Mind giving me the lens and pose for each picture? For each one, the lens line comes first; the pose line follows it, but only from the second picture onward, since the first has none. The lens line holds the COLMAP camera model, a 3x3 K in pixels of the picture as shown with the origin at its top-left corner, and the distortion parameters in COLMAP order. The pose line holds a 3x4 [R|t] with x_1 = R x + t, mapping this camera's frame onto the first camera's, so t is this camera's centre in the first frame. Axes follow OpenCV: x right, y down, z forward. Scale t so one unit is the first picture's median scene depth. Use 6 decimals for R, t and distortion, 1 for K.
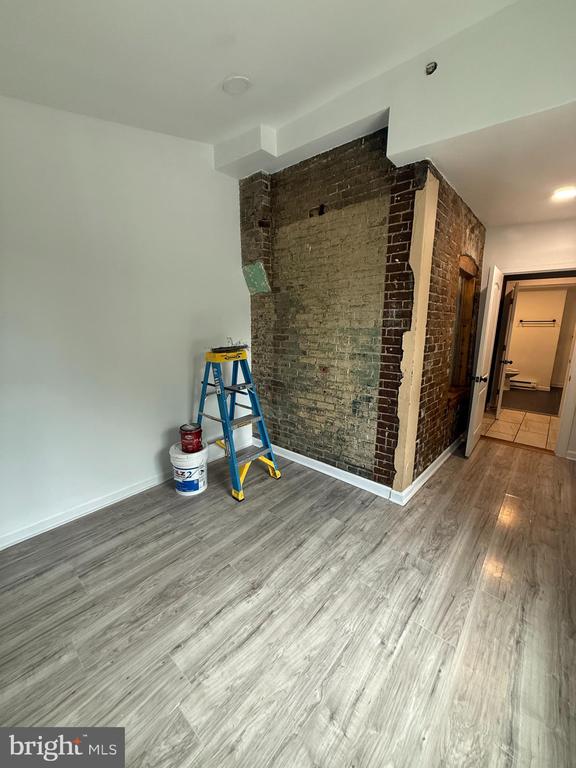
lens RADIAL K [[305.2, 0, 292.8], [0, 305.2, 380.7], [0, 0, 1]] dist [0.000444, 0.000155]
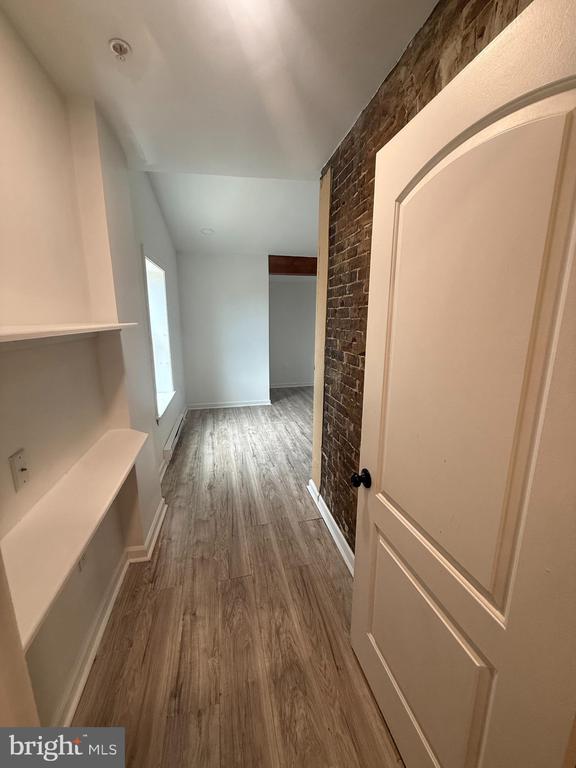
lens RADIAL K [[305.2, 0, 288.8], [0, 305.2, 384.1], [0, 0, 1]] dist [0.000444, 0.000155]
pose [[-0.586016, 0.158228, -0.794700, 1.741576], [-0.162158, 0.938009, 0.306338, -0.386216], [0.793908, 0.308386, -0.524031, 2.008040]]
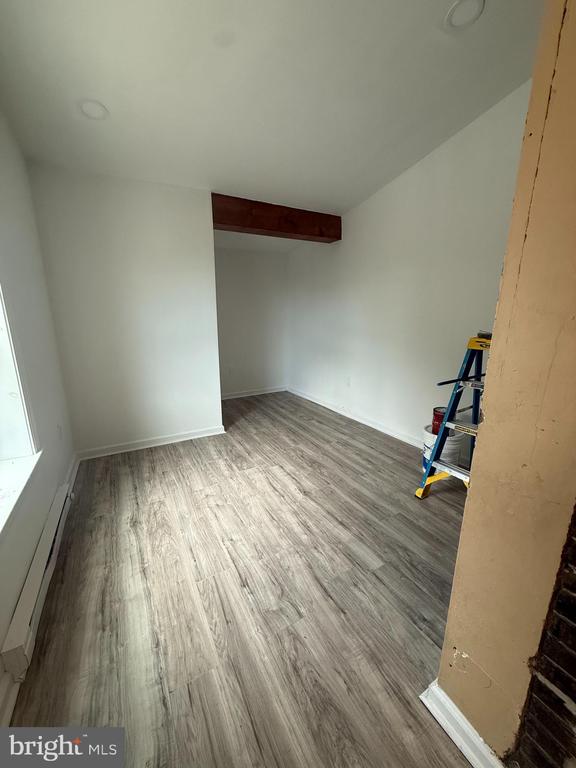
lens RADIAL K [[305.2, 0, 287.9], [0, 305.2, 383.5], [0, 0, 1]] dist [0.000444, 0.000155]
pose [[-0.340864, 0.208968, -0.916594, 1.059198], [-0.185615, 0.940831, 0.283520, -0.169595], [0.921607, 0.266775, -0.281908, 1.167860]]
